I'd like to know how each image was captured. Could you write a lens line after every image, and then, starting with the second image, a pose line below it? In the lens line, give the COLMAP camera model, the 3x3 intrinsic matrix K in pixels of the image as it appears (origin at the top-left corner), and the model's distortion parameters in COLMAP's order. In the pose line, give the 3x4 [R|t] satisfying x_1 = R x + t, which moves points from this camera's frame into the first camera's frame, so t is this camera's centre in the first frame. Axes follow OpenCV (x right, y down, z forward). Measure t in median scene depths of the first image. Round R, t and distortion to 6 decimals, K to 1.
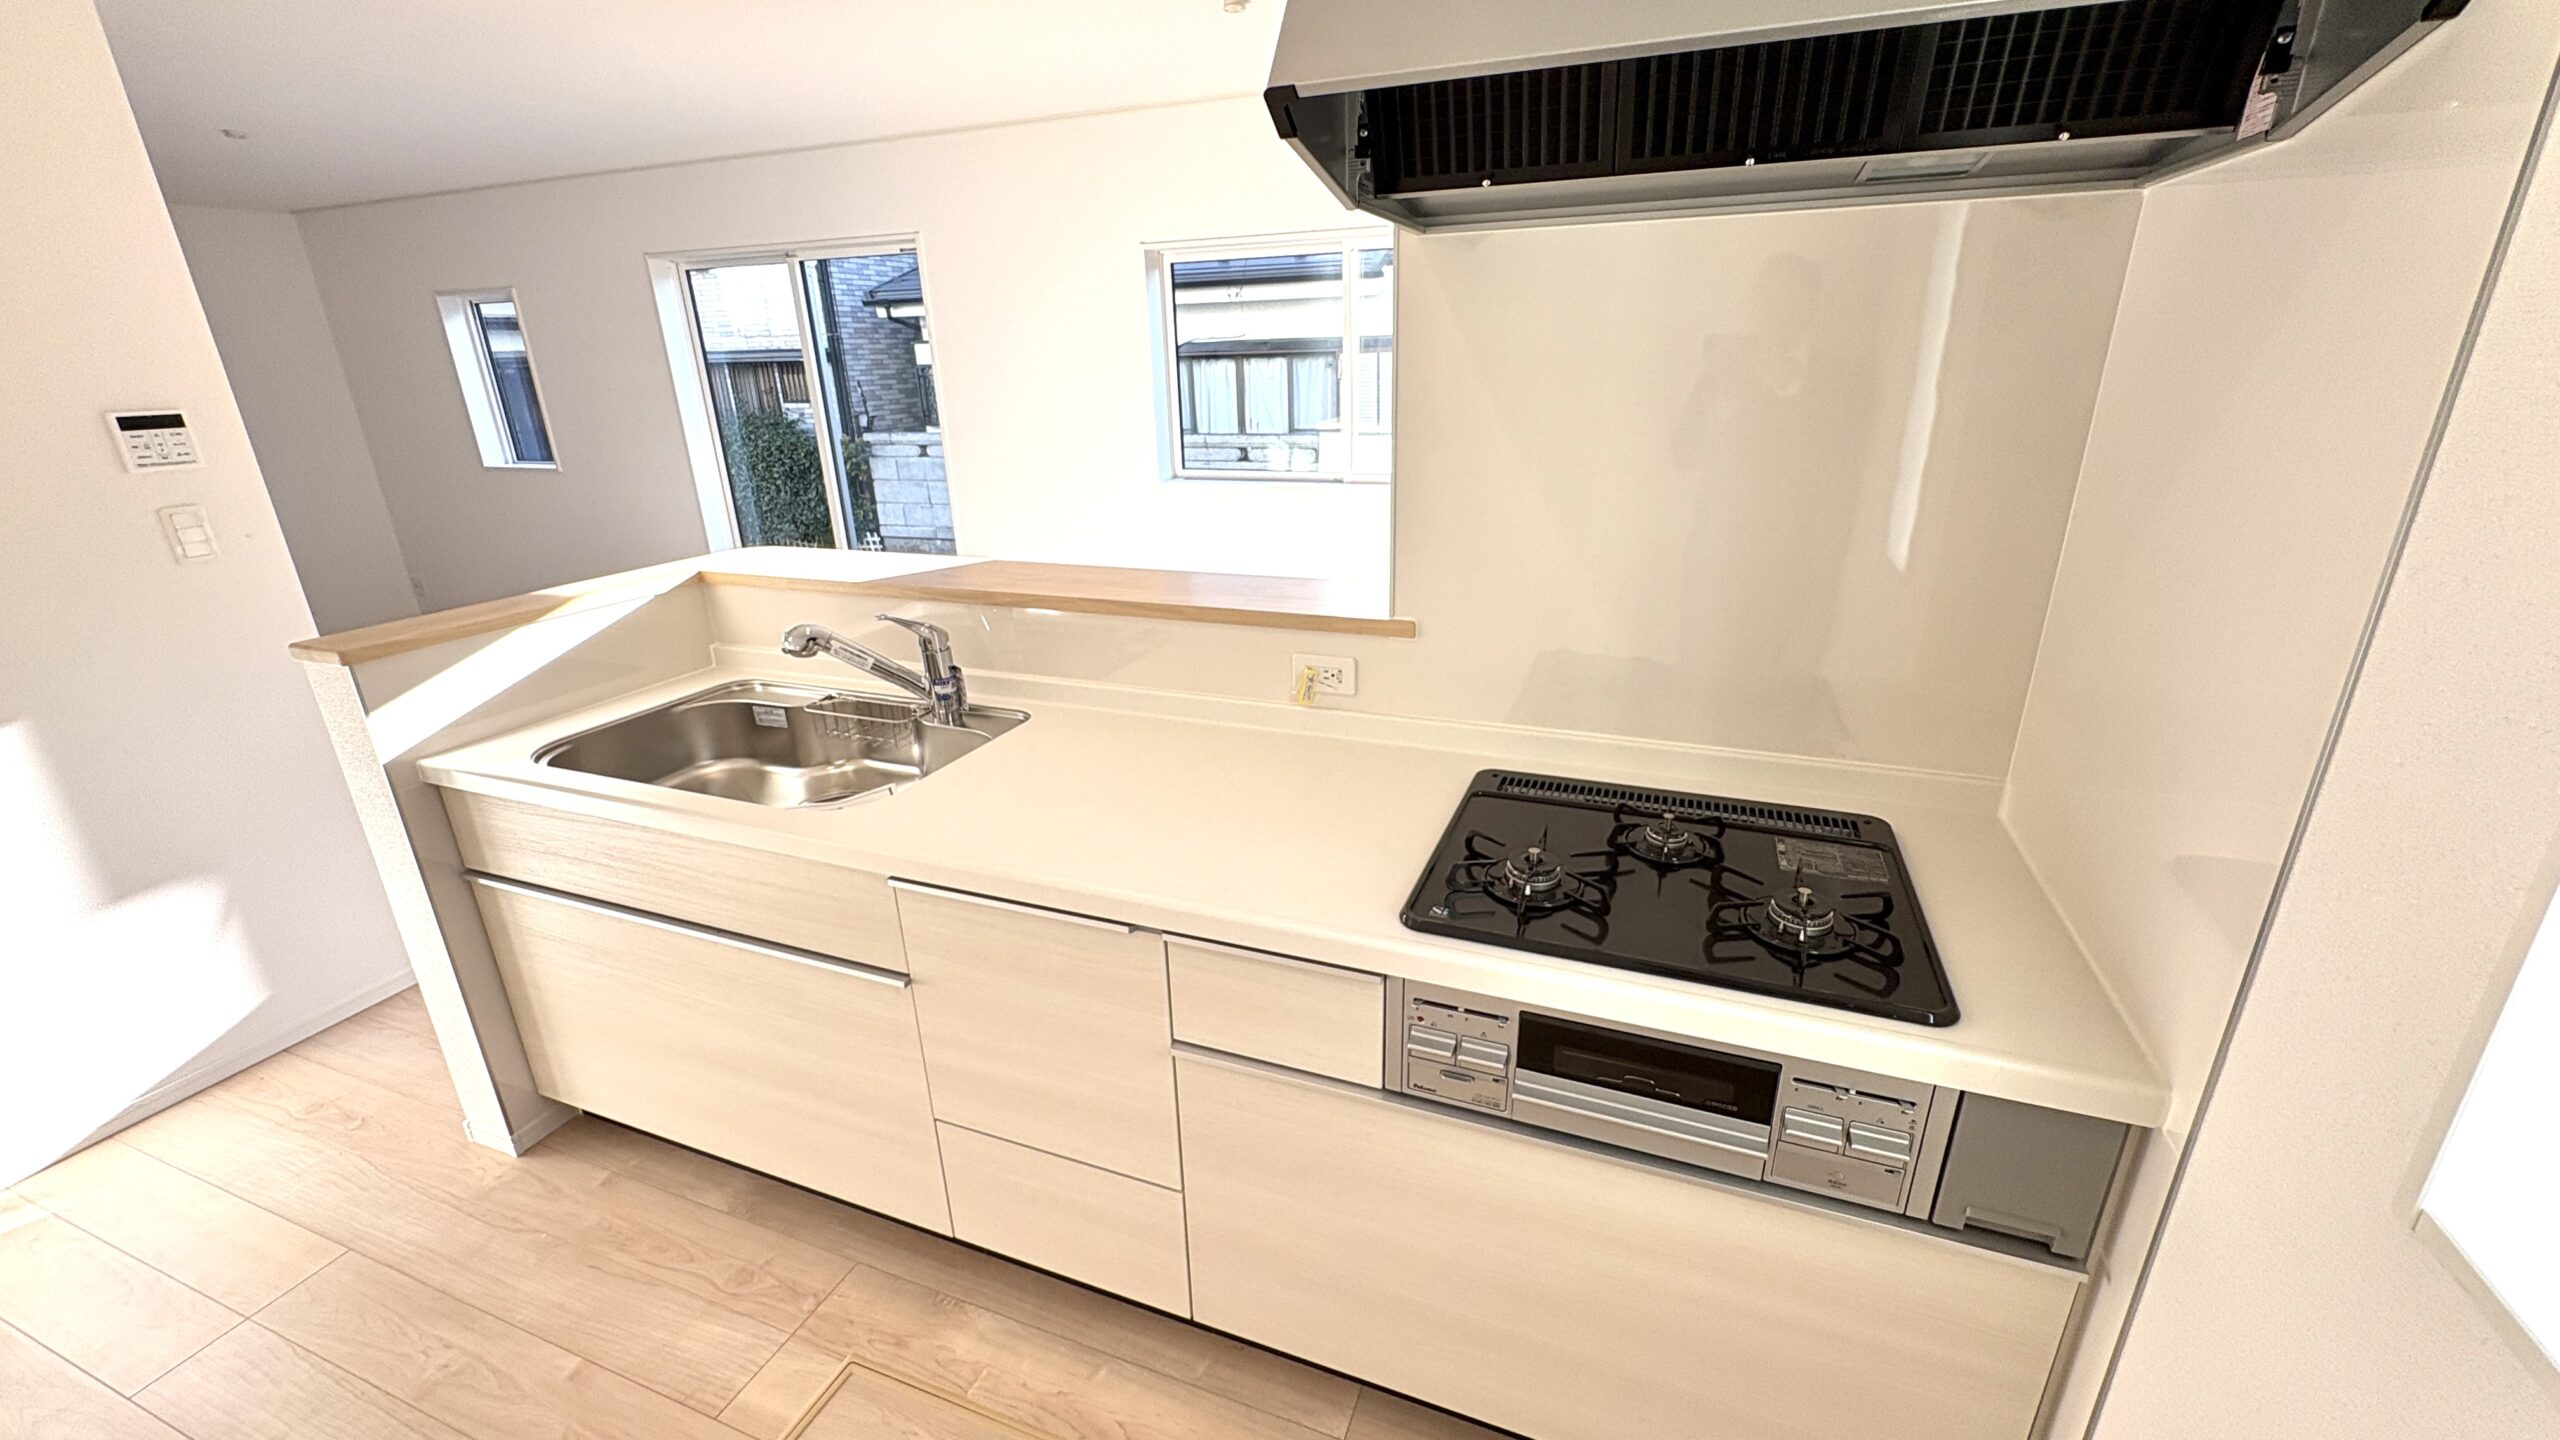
lens RADIAL K [[1007.9, 0, 1280.0], [0, 1007.9, 720.0], [0, 0, 1]] dist [-0.010209, 0.000110]
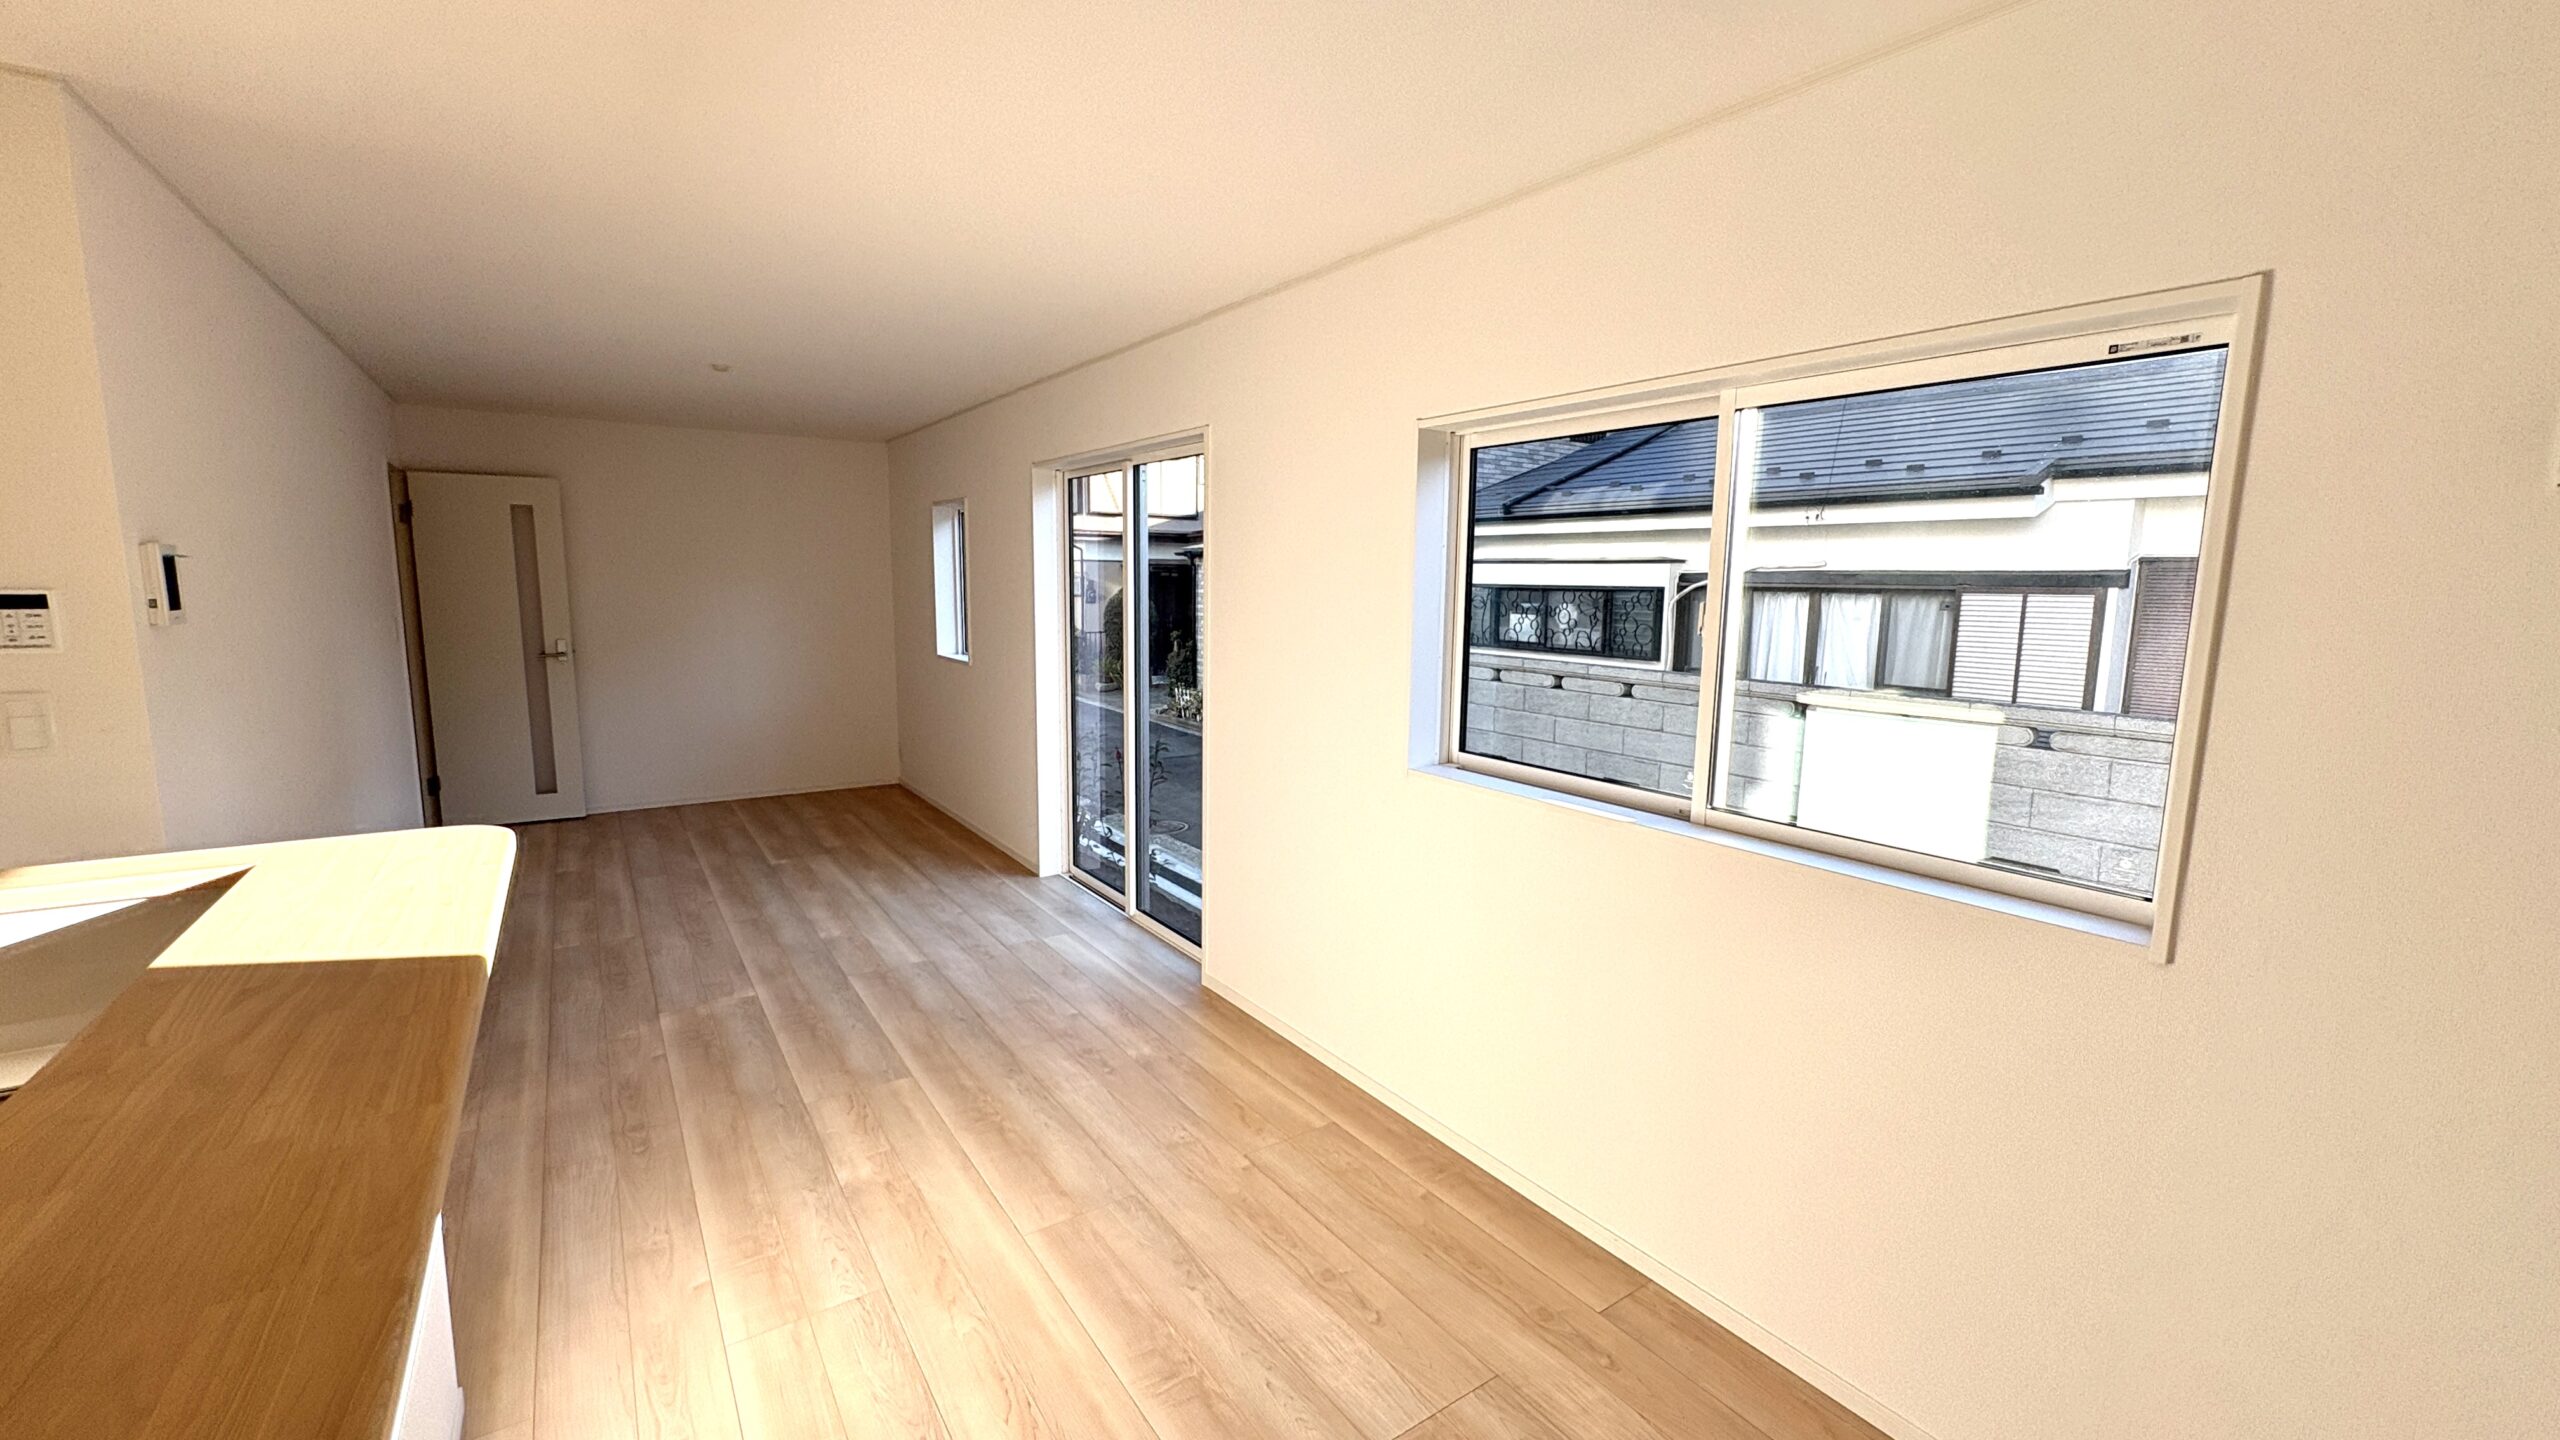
lens RADIAL K [[1019.6, 0, 1280.0], [0, 1019.6, 720.0], [0, 0, 1]] dist [-0.016166, 0.000020]
pose [[0.829040, 0.111330, -0.547995, 0.143025], [-0.223137, 0.964442, -0.141640, -0.135275], [0.512741, 0.239703, 0.824402, 0.361847]]
